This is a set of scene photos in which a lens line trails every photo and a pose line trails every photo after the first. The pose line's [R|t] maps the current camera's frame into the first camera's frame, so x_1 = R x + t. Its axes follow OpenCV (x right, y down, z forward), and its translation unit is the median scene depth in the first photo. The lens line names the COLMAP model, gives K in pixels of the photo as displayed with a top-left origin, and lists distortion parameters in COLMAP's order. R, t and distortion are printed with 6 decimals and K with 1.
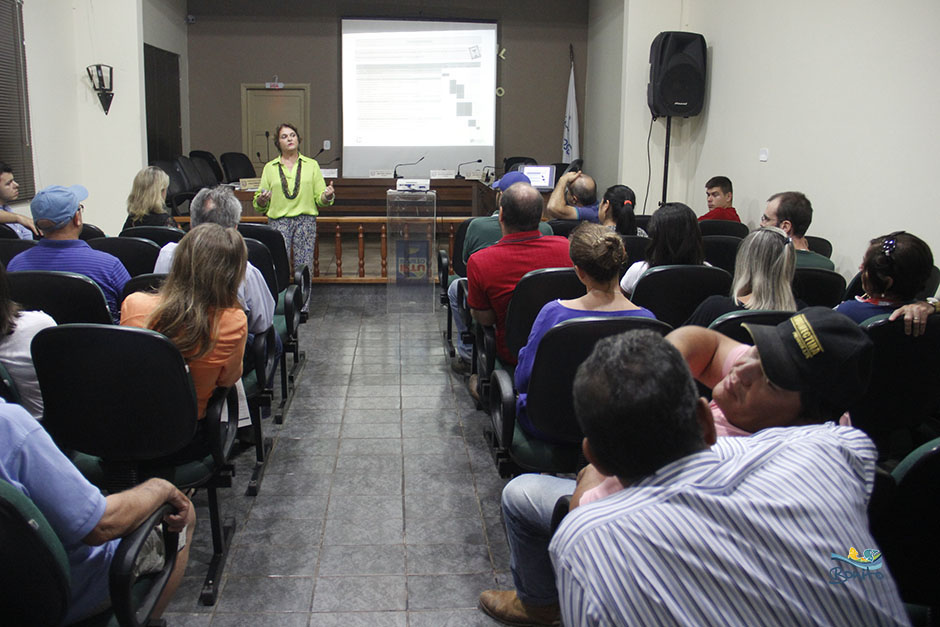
lens RADIAL K [[793.6, 0, 470.0], [0, 793.6, 313.5], [0, 0, 1]] dist [-0.156749, 0.123874]
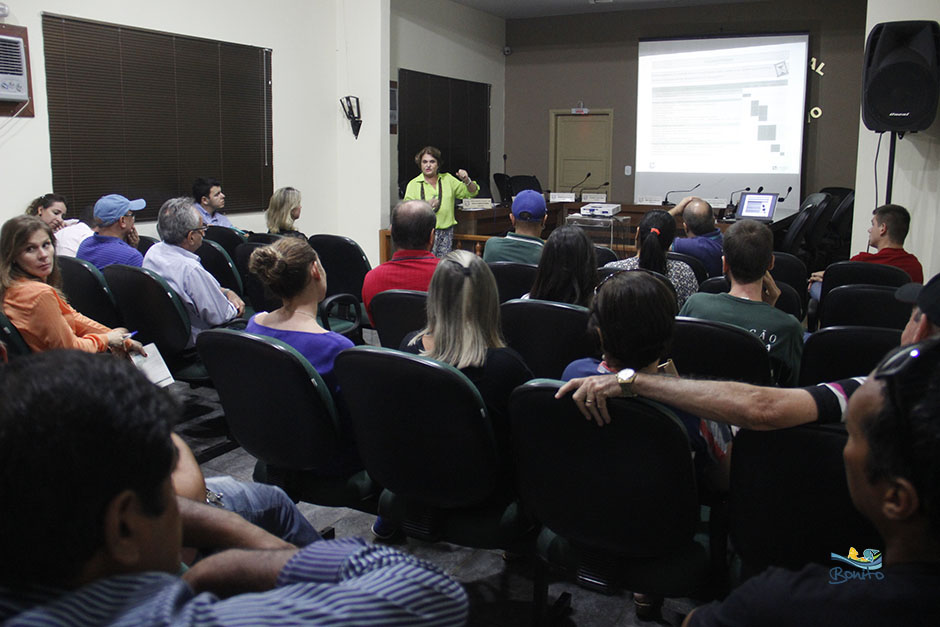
lens RADIAL K [[793.6, 0, 470.0], [0, 793.6, 313.5], [0, 0, 1]] dist [-0.156749, 0.123874]
pose [[0.822125, 0.098037, -0.560802, 0.238847], [-0.119318, 0.992855, -0.001352, -0.013459], [0.556663, 0.068025, 0.827949, 0.096708]]
